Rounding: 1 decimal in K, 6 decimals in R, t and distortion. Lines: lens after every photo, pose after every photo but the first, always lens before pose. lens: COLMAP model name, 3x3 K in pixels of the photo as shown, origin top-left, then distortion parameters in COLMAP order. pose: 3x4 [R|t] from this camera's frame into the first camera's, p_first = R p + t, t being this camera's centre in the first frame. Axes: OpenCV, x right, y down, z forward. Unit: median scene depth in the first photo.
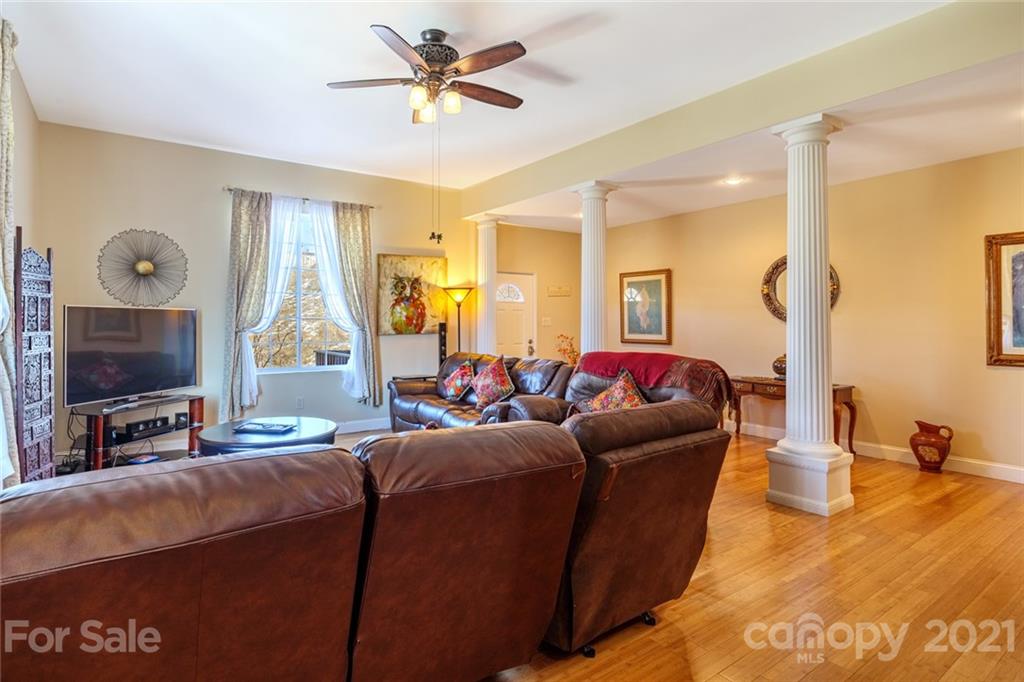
lens RADIAL K [[528.0, 0, 463.5], [0, 528.0, 317.5], [0, 0, 1]] dist [-0.002934, -0.000891]
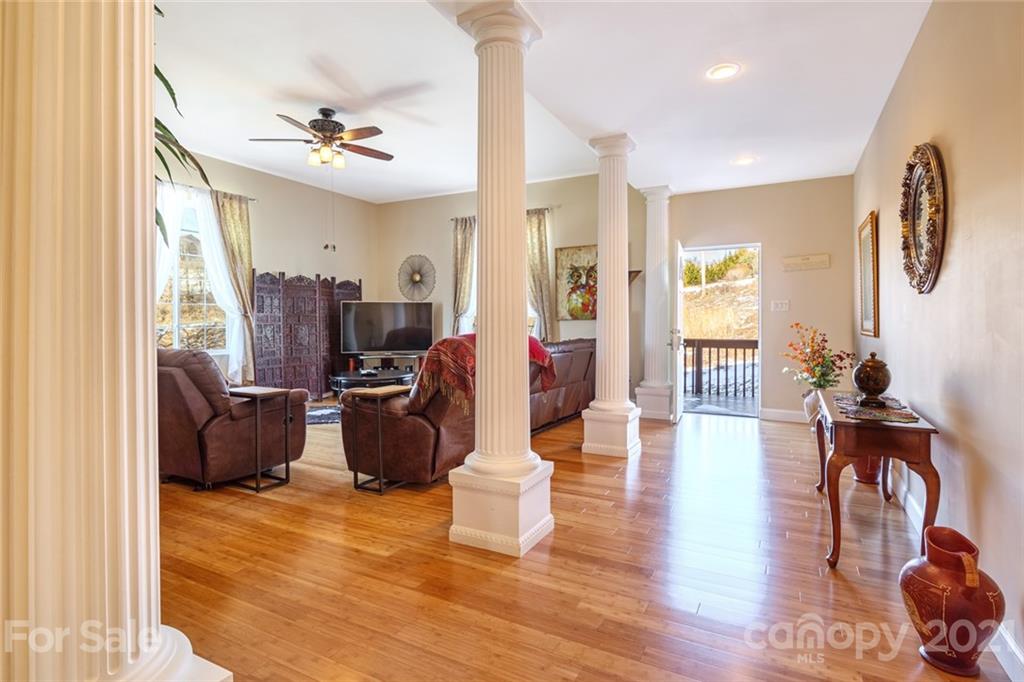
lens RADIAL K [[516.2, 0, 511.3], [0, 516.2, 317.6], [0, 0, 1]] dist [0.001079, 0.000110]
pose [[0.472101, -0.004246, -0.881534, 0.757924], [0.008992, 0.999960, -0.000001, 0.026223], [0.881498, -0.007926, 0.472120, 0.389042]]
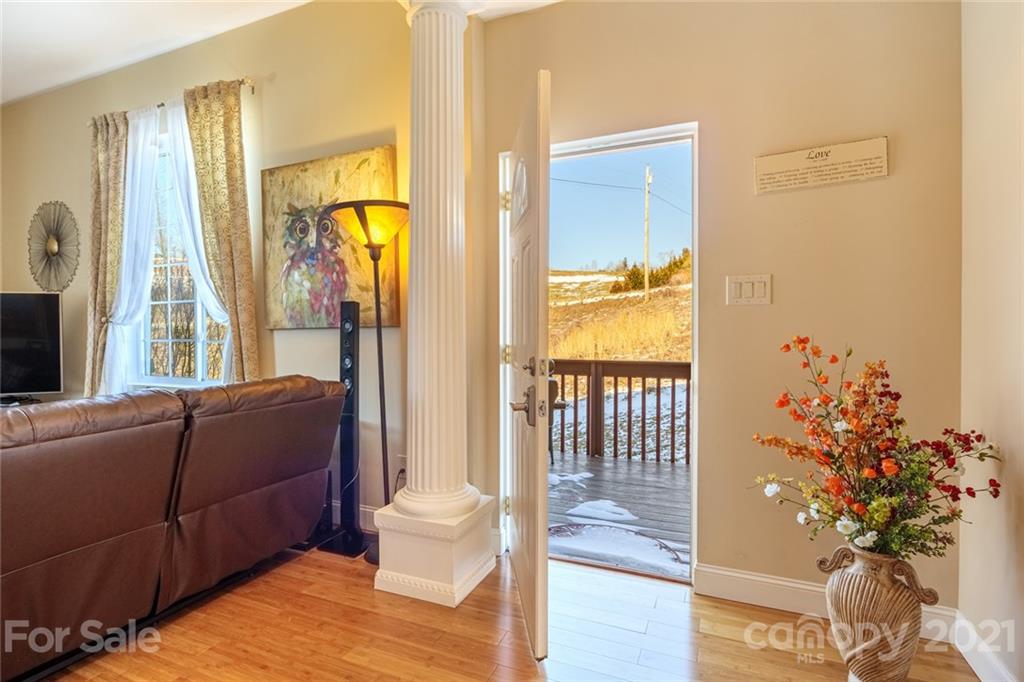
lens RADIAL K [[509.9, 0, 512.2], [0, 509.9, 331.6], [0, 0, 1]] dist [-0.001521, -0.000149]
pose [[0.548694, 0.006589, -0.835997, 0.378259], [0.011852, 0.999807, 0.015659, 0.029647], [0.835939, -0.018500, 0.548511, 0.918474]]
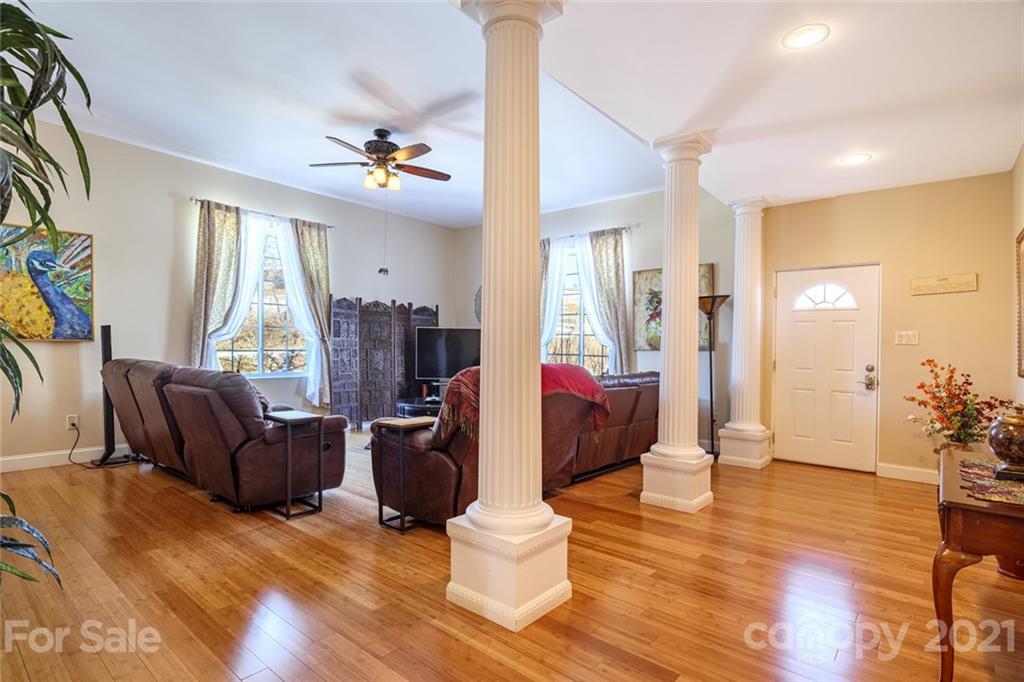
lens RADIAL K [[518.7, 0, 508.5], [0, 518.7, 344.7], [0, 0, 1]] dist [-0.002249, -0.000054]
pose [[0.283233, 0.001237, -0.959050, 0.730550], [-0.009704, 0.999952, -0.001576, 0.025813], [0.959002, 0.009753, 0.283231, 0.475802]]
